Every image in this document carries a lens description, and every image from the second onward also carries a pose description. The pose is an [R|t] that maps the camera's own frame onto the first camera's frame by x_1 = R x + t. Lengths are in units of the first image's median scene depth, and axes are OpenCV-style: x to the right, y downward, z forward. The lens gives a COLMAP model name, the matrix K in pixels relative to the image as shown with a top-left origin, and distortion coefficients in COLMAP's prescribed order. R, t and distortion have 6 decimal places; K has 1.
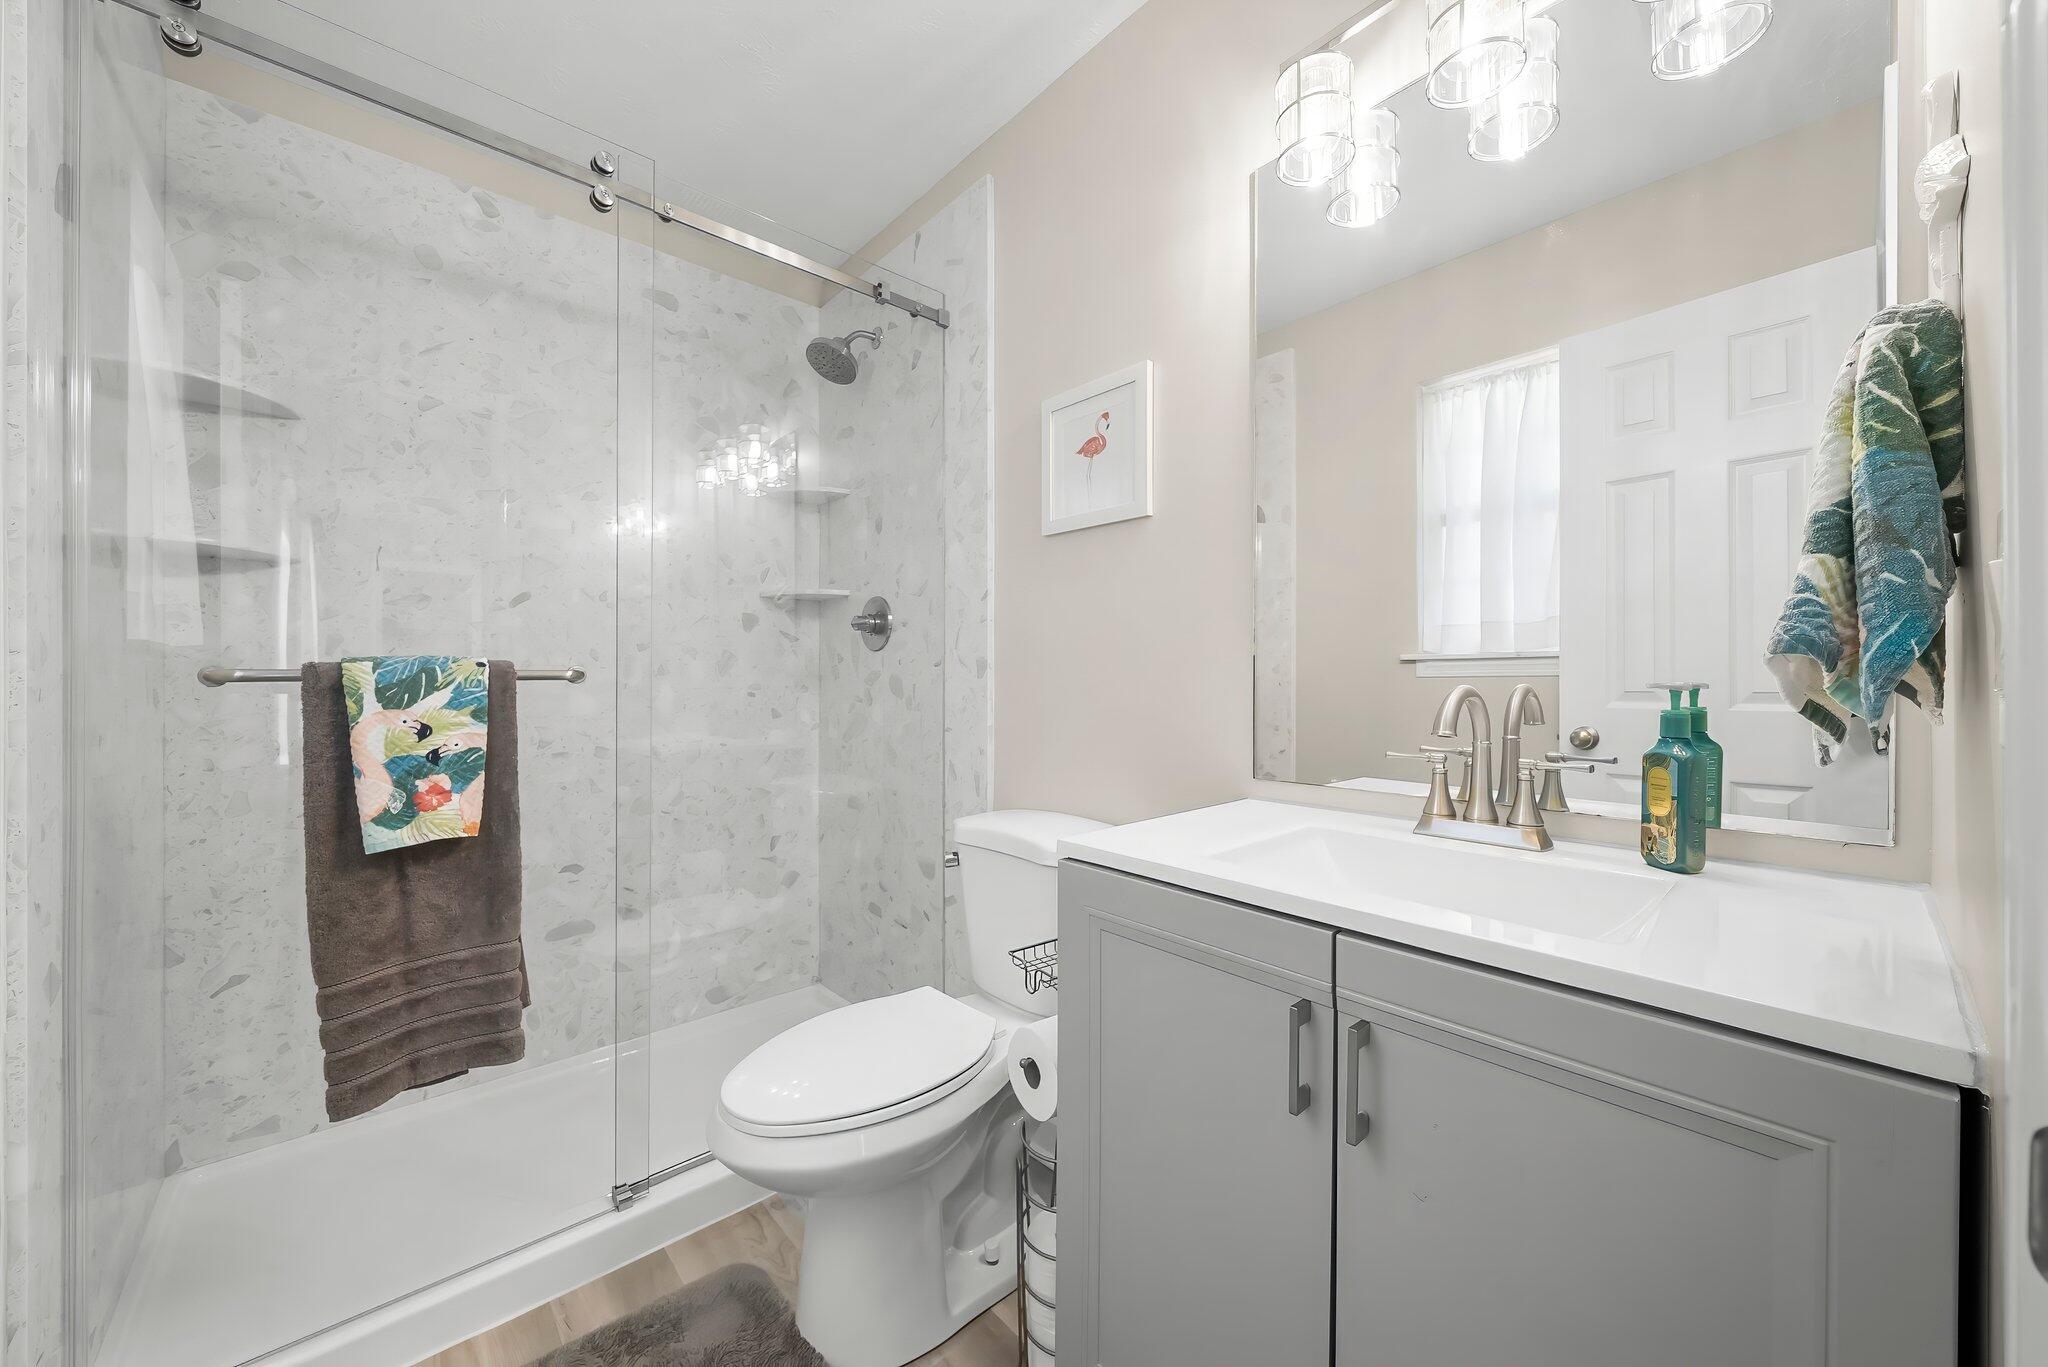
lens RADIAL K [[758.9, 0, 1015.0], [0, 758.9, 673.5], [0, 0, 1]] dist [-0.002834, -0.000046]
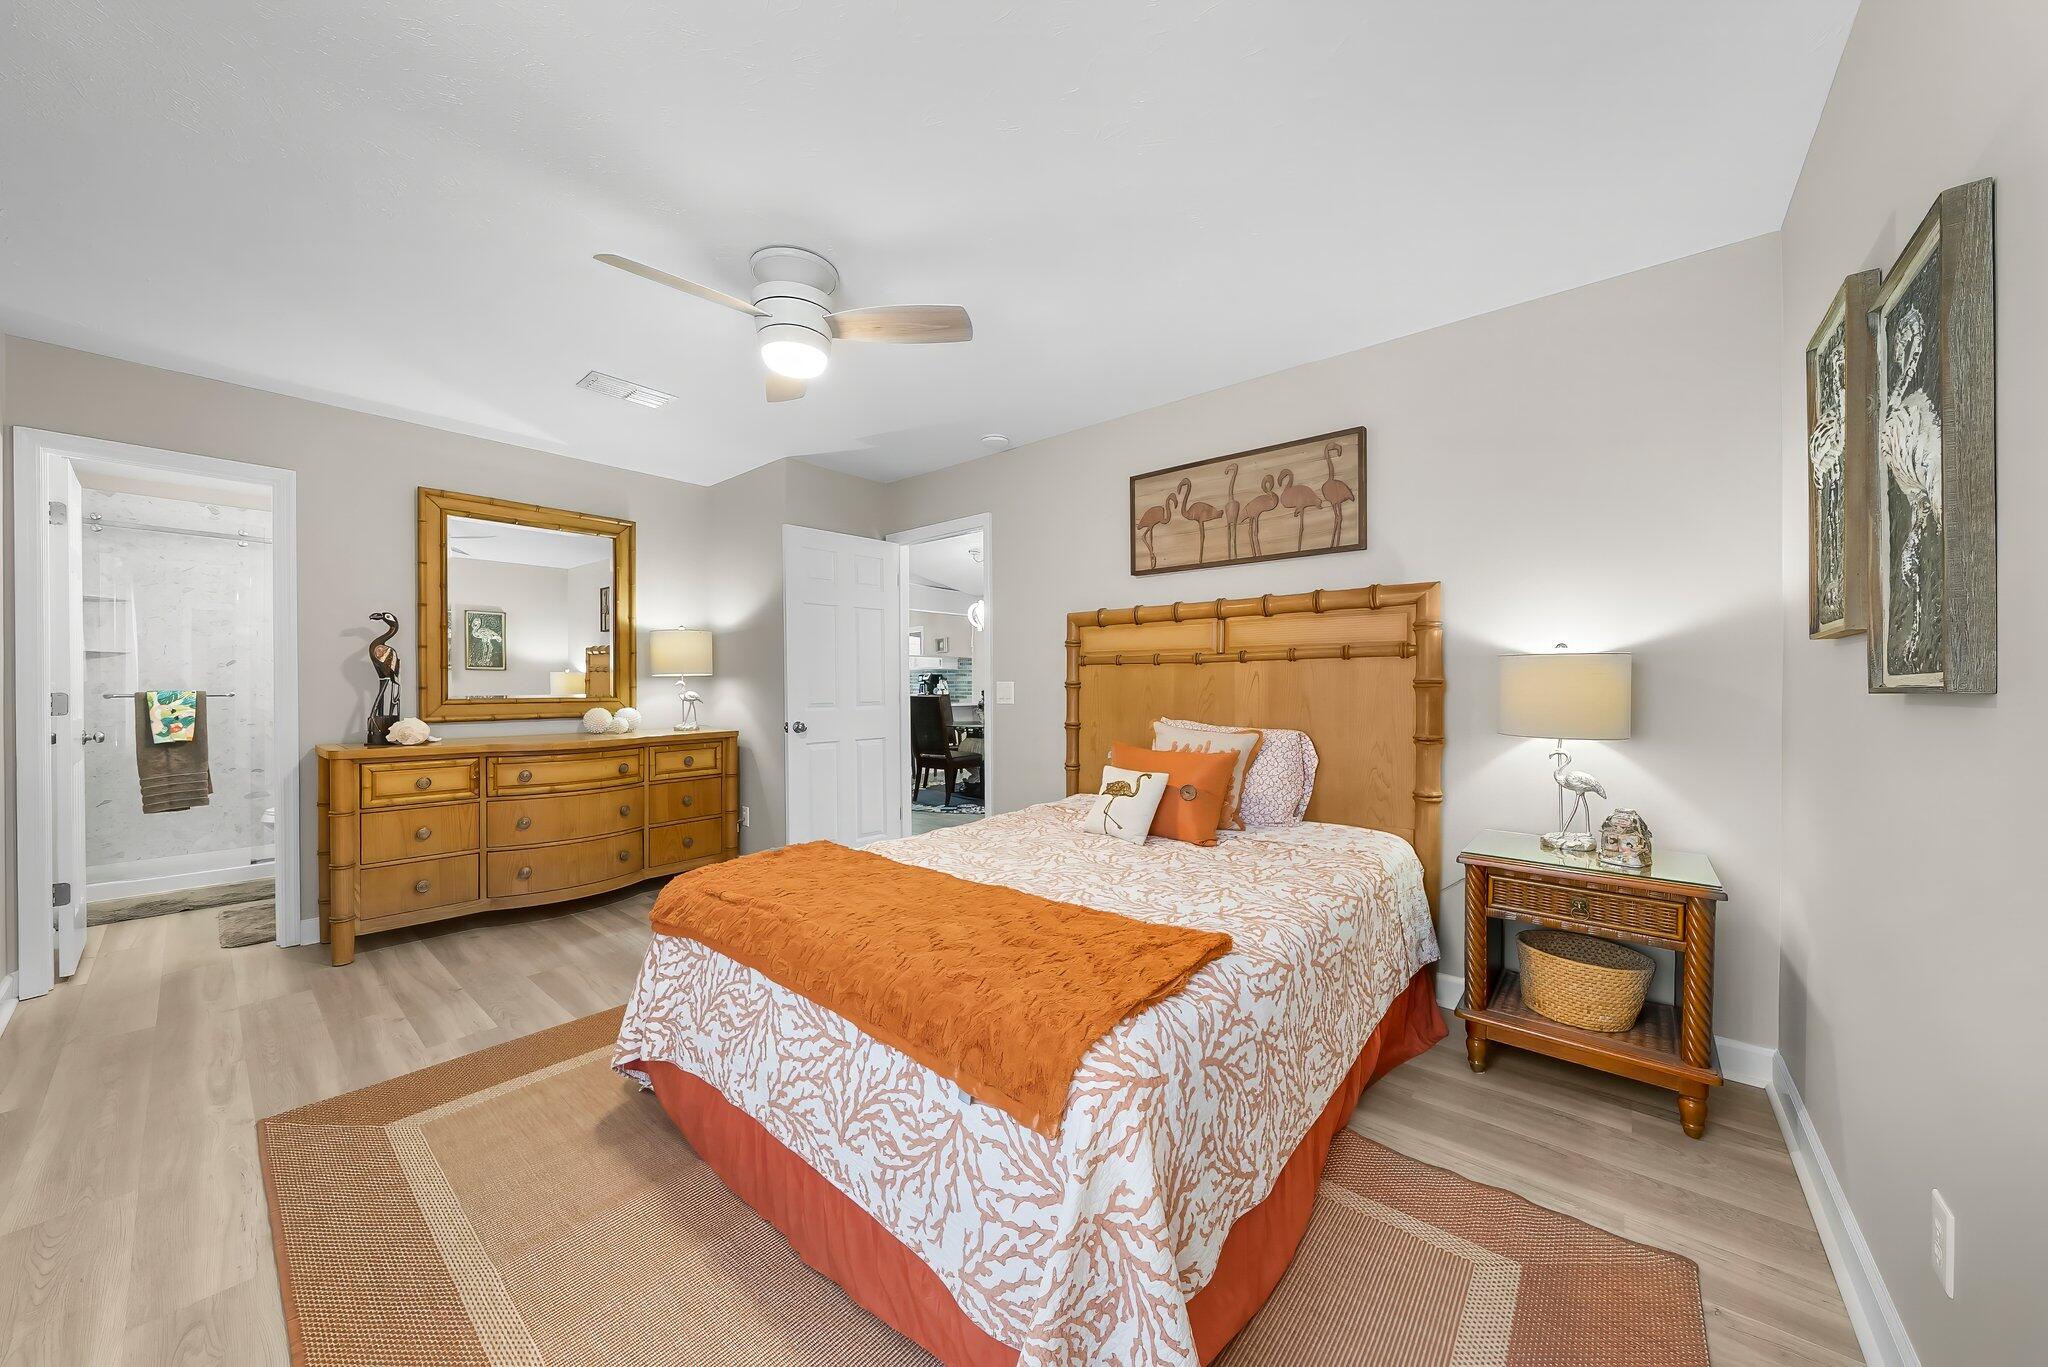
lens RADIAL K [[702.5, 0, 1022.9], [0, 702.5, 685.3], [0, 0, 1]] dist [-0.005930, 0.000774]
pose [[0.989230, -0.003997, 0.146318, 2.757573], [0.003436, 0.999986, 0.004080, -0.046446], [-0.146332, -0.003534, 0.989229, -2.902275]]
